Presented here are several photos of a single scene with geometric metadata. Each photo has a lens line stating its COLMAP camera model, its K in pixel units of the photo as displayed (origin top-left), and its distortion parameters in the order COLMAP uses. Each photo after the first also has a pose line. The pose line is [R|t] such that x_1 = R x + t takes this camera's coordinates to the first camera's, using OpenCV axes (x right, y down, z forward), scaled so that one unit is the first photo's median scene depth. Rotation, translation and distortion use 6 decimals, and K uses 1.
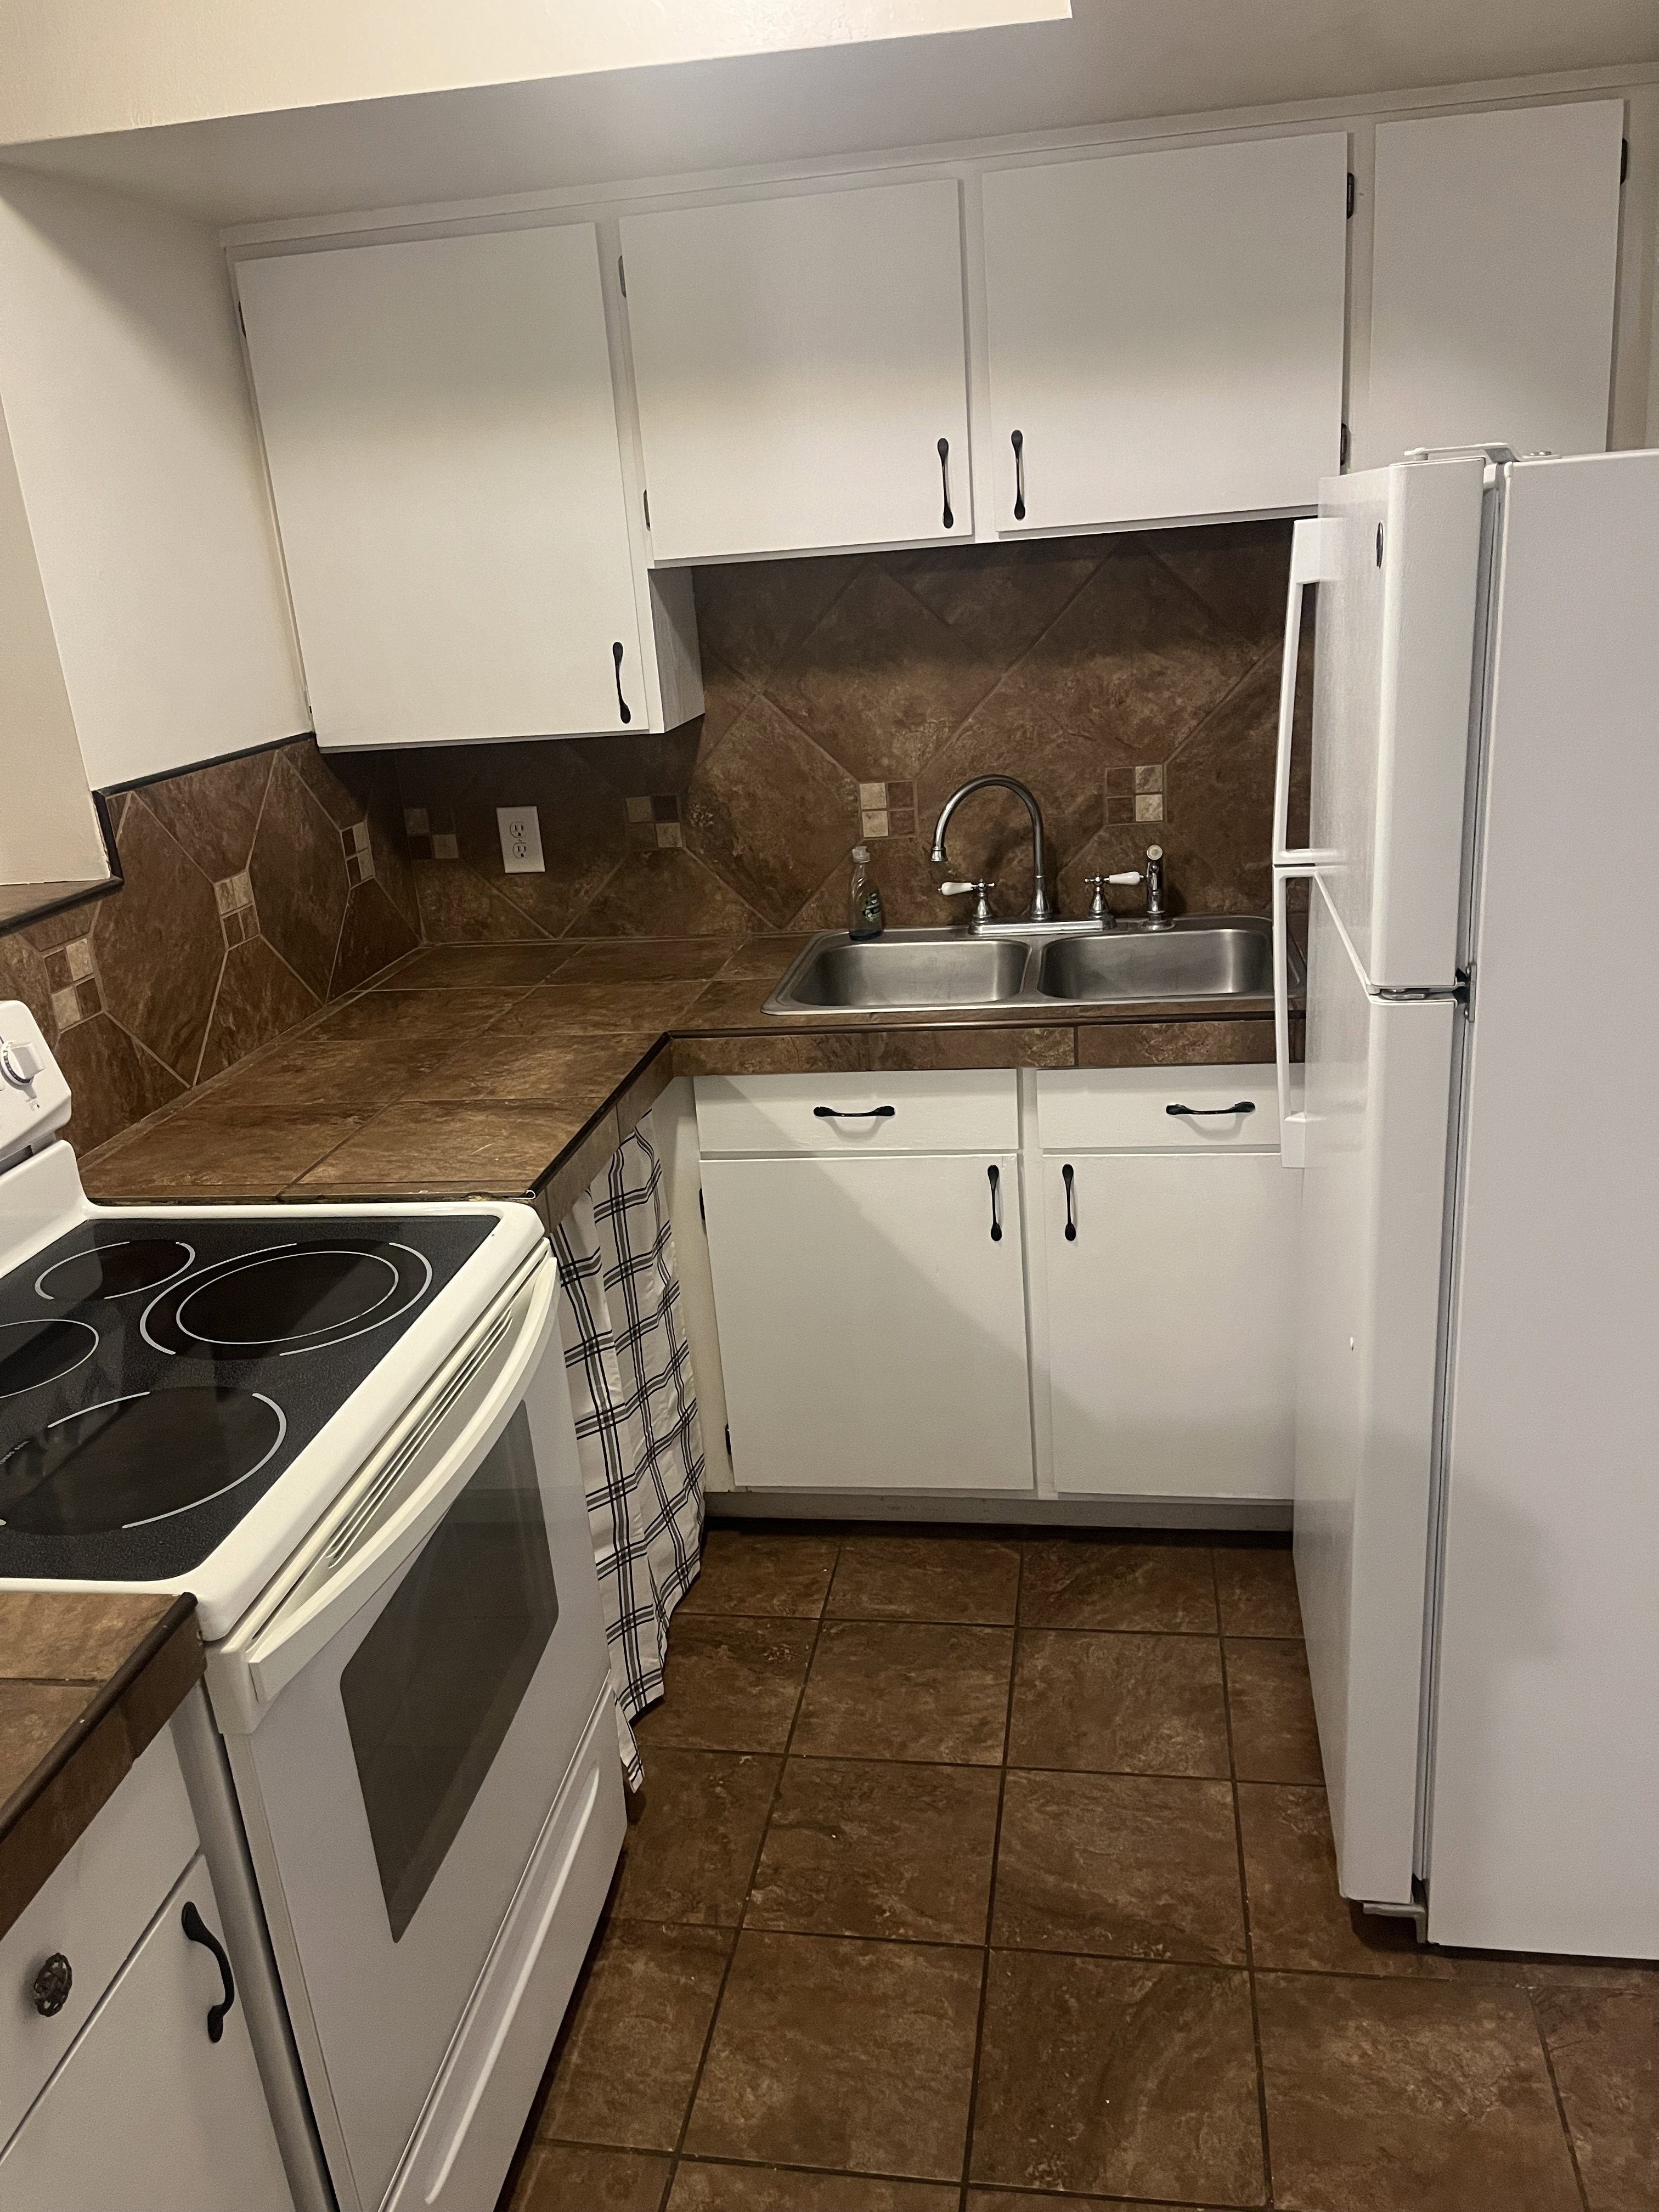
lens RADIAL K [[1687.6, 0, 819.6], [0, 1687.6, 1104.4], [0, 0, 1]] dist [0.037165, -0.035775]
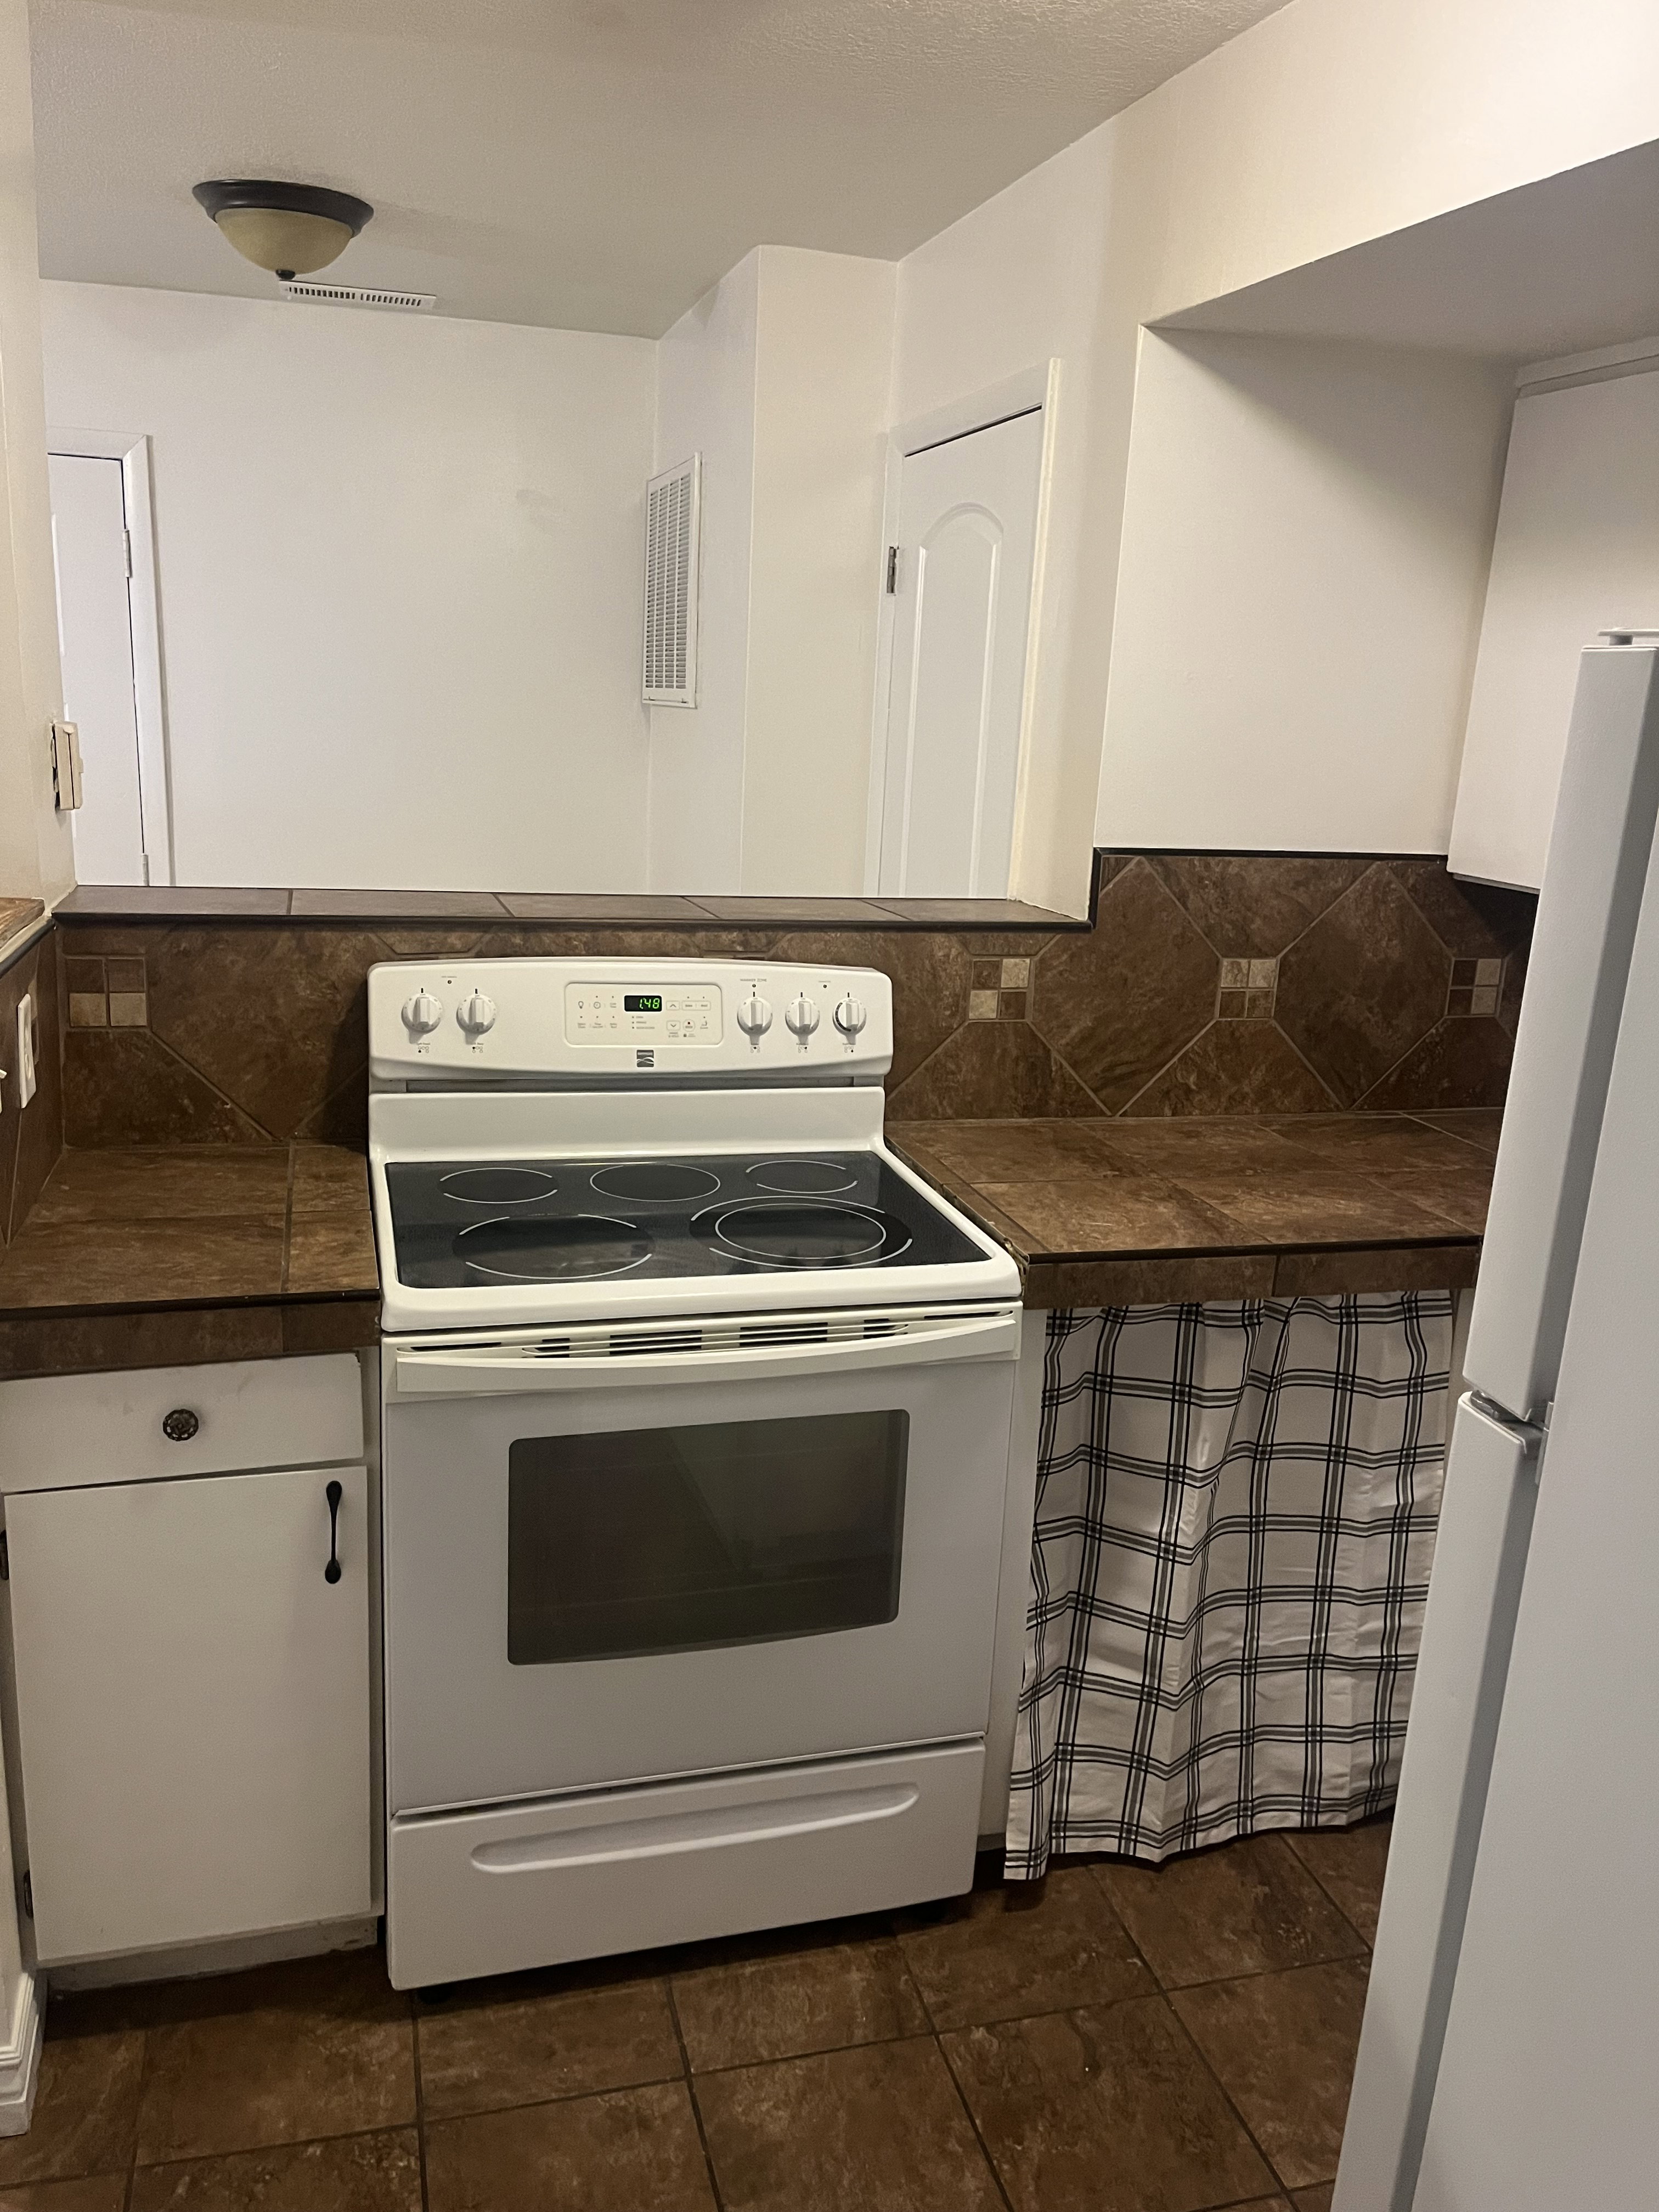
lens RADIAL K [[1687.6, 0, 813.3], [0, 1687.6, 1101.0], [0, 0, 1]] dist [0.037165, -0.035775]
pose [[0.414397, 0.307626, -0.856529, 0.557214], [-0.364876, 0.918349, 0.153298, -0.129551], [0.833751, 0.249001, 0.492806, 0.289930]]
